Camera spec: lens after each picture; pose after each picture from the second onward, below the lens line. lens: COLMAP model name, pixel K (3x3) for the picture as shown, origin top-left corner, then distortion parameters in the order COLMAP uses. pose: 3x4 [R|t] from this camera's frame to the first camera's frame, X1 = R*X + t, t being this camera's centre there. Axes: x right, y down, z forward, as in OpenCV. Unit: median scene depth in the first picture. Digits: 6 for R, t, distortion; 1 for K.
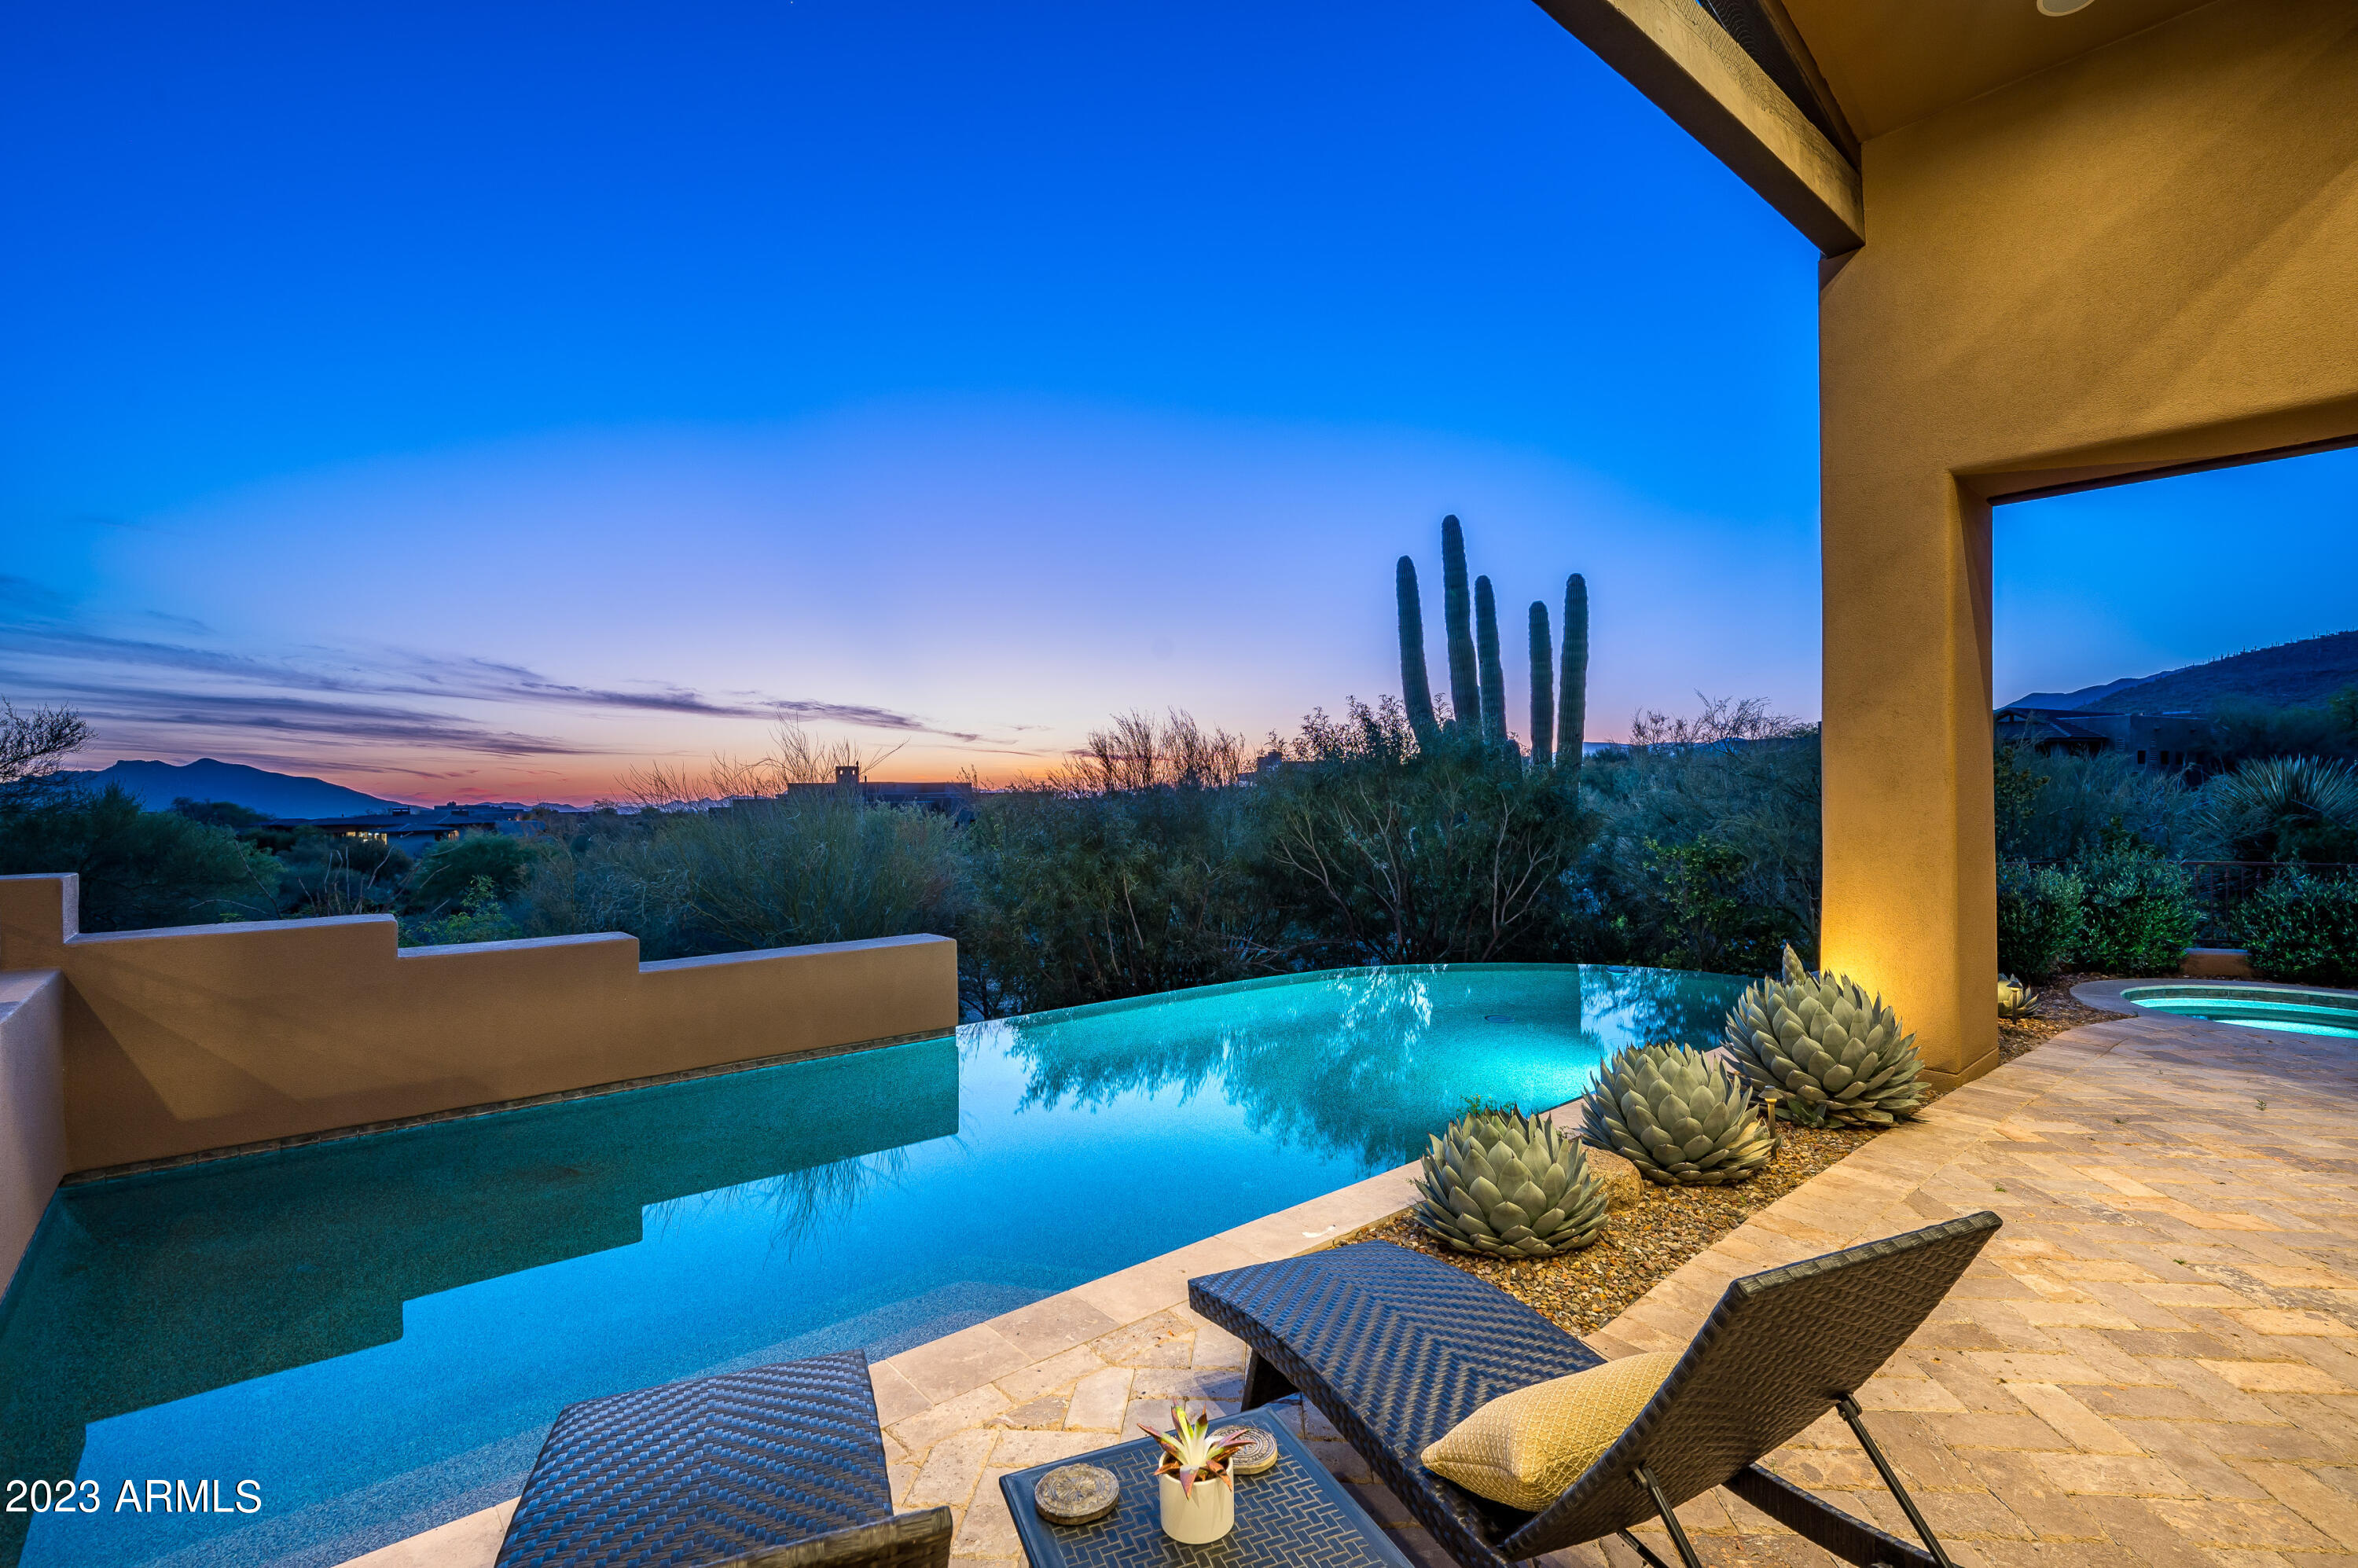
lens RADIAL K [[1081.8, 0, 1179.0], [0, 1081.8, 784.0], [0, 0, 1]] dist [0.002759, 0.000102]
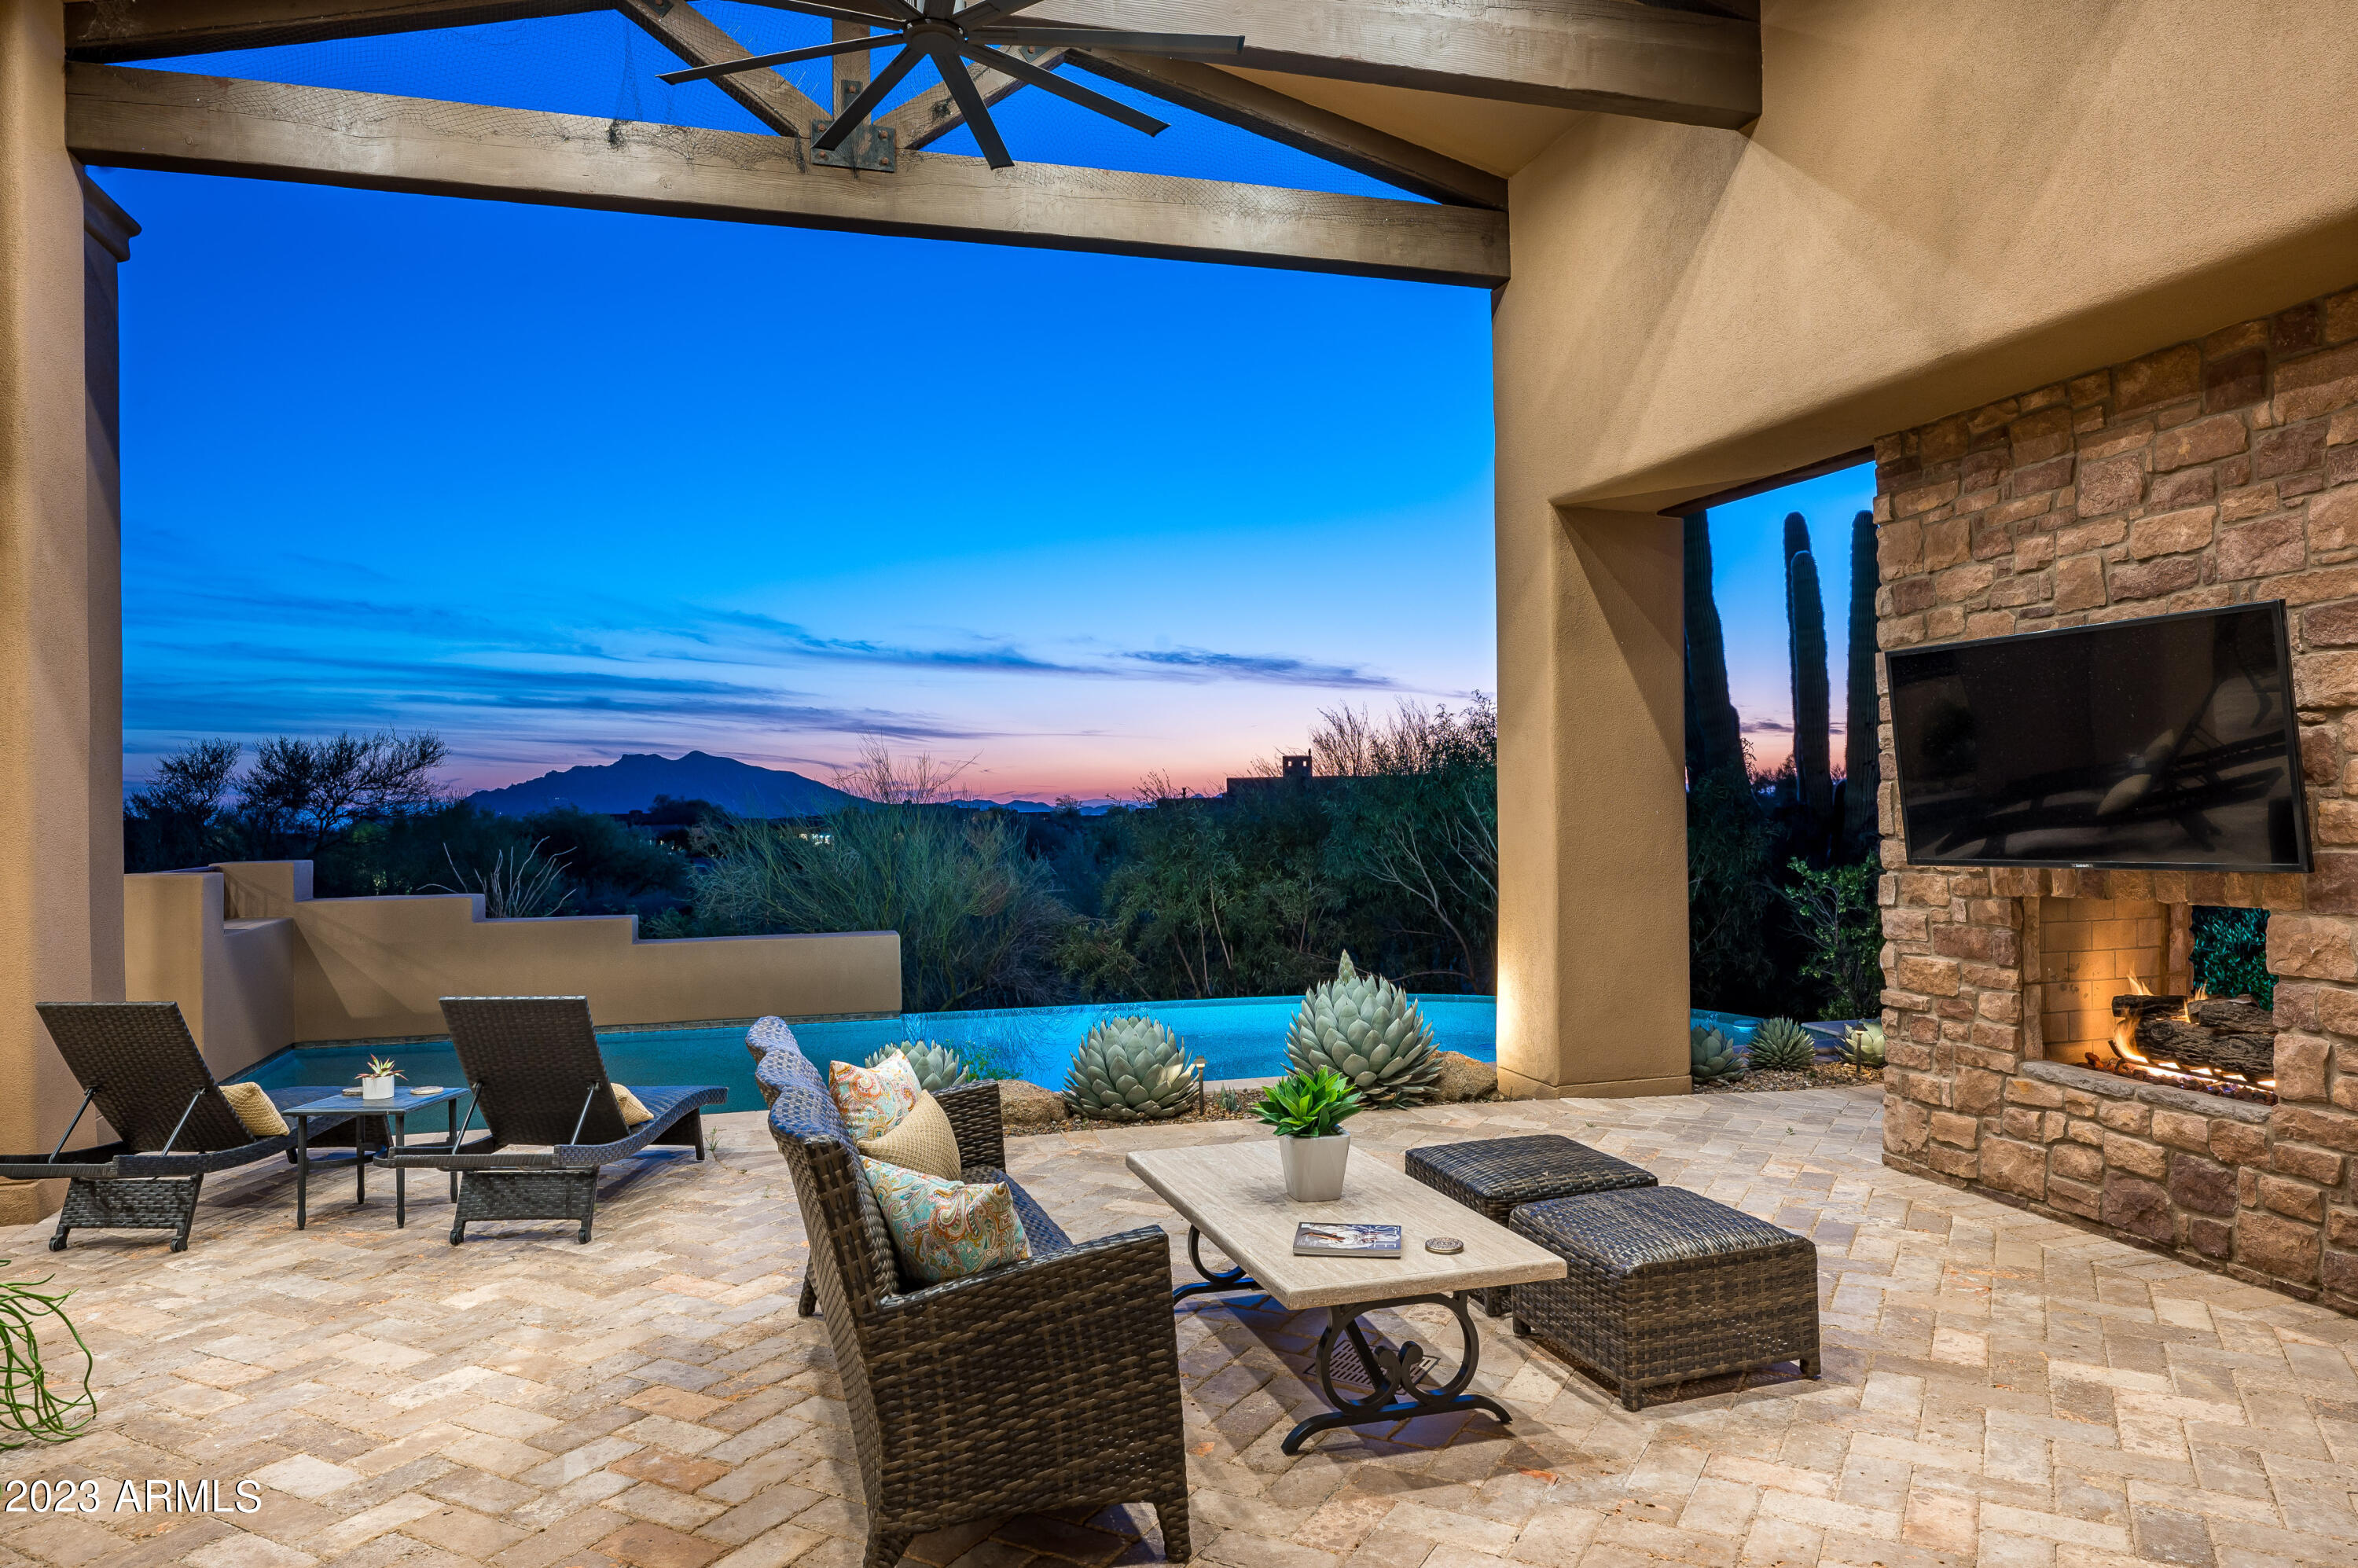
lens RADIAL K [[1540.7, 0, 1179.0], [0, 1540.7, 784.0], [0, 0, 1]] dist [-0.000236, 0.000075]
pose [[0.907701, -0.003390, -0.419603, 0.888164], [0.006131, 0.999968, 0.005183, -0.026885], [0.419572, -0.007277, 0.907693, -0.420335]]
